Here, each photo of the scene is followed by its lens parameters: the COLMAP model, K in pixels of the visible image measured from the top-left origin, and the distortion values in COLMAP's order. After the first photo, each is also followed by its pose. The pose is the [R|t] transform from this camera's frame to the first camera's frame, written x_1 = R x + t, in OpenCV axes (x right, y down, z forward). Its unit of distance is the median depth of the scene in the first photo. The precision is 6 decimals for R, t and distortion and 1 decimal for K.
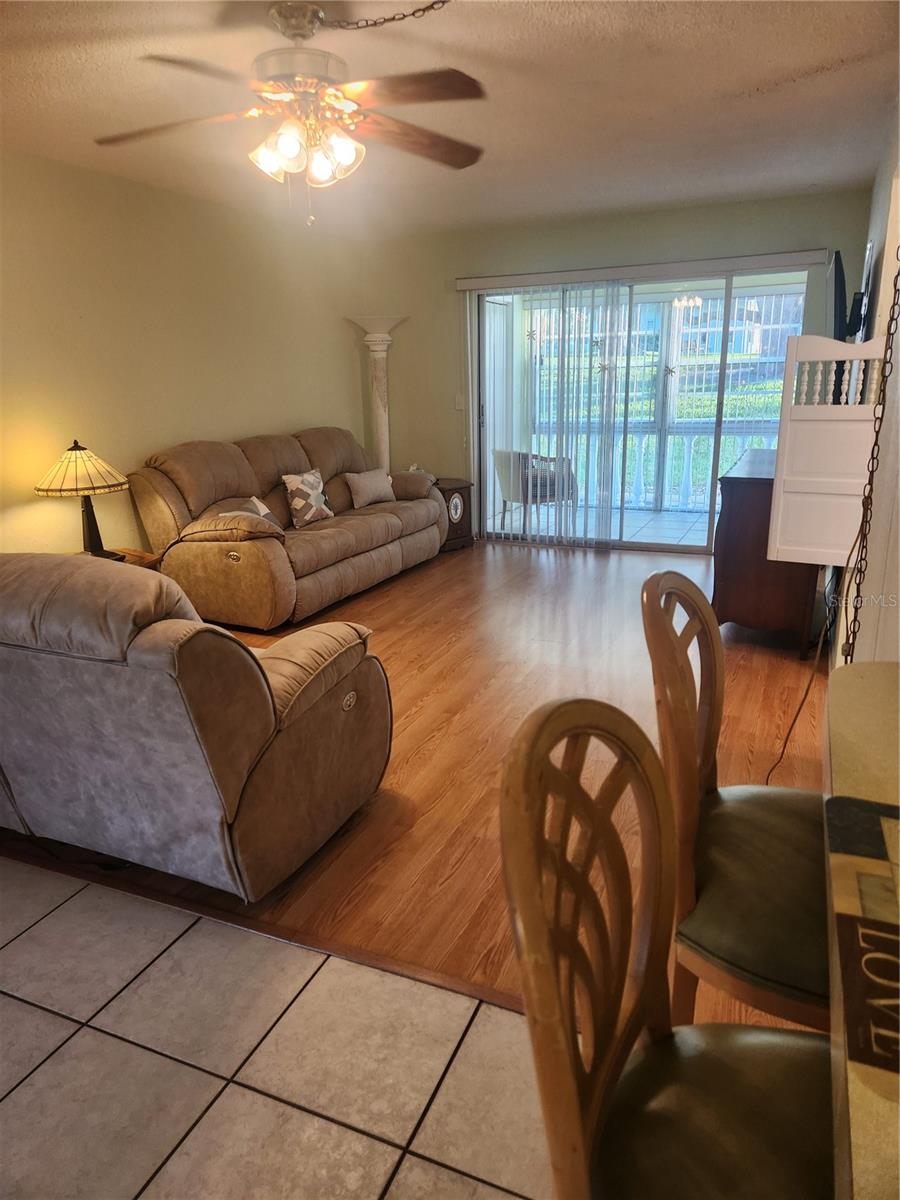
lens RADIAL K [[797.9, 0, 436.3], [0, 797.9, 603.8], [0, 0, 1]] dist [0.070861, -0.056935]
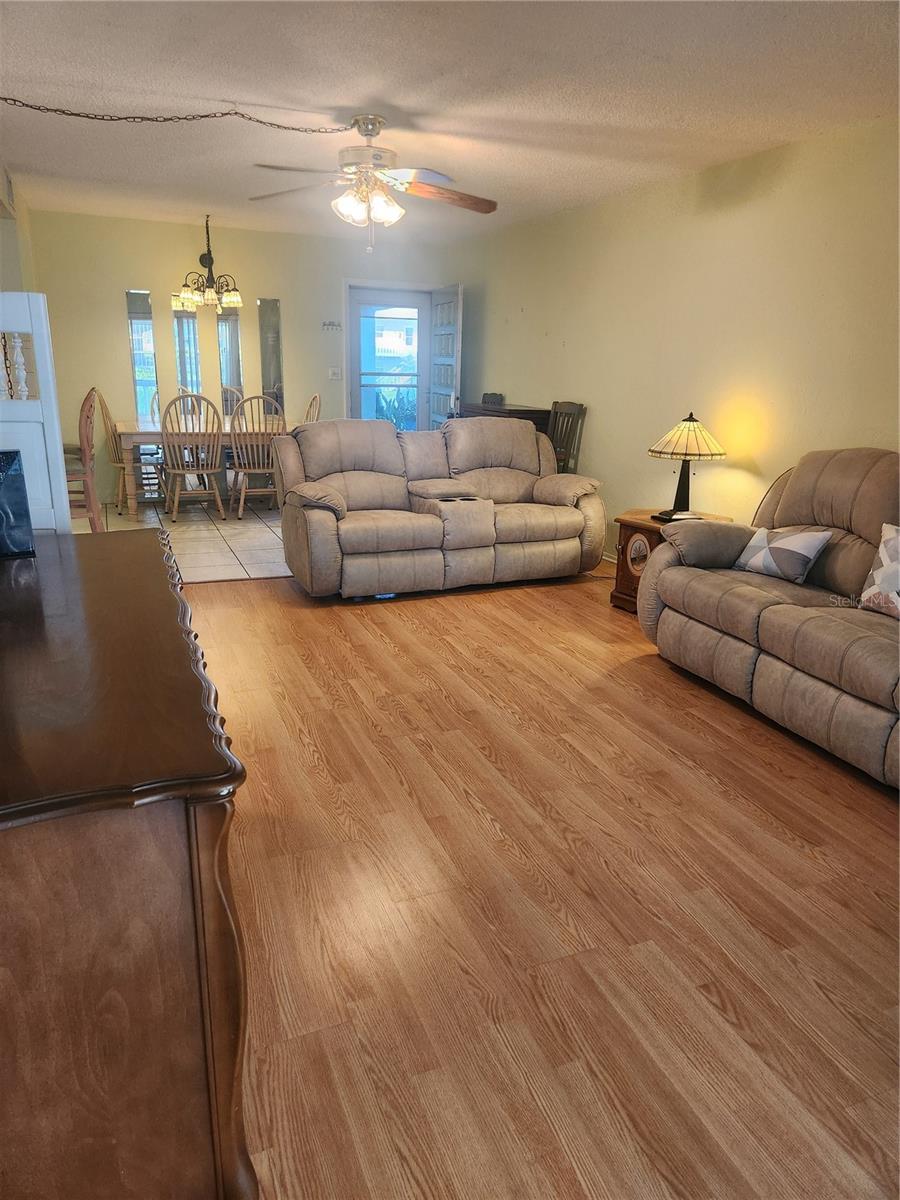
lens RADIAL K [[797.9, 0, 436.3], [0, 797.9, 603.8], [0, 0, 1]] dist [0.070861, -0.056935]
pose [[-0.692902, 0.219606, -0.686775, 0.604945], [-0.207491, 0.851468, 0.481611, -0.417044], [0.690532, 0.476209, -0.544418, 1.403464]]
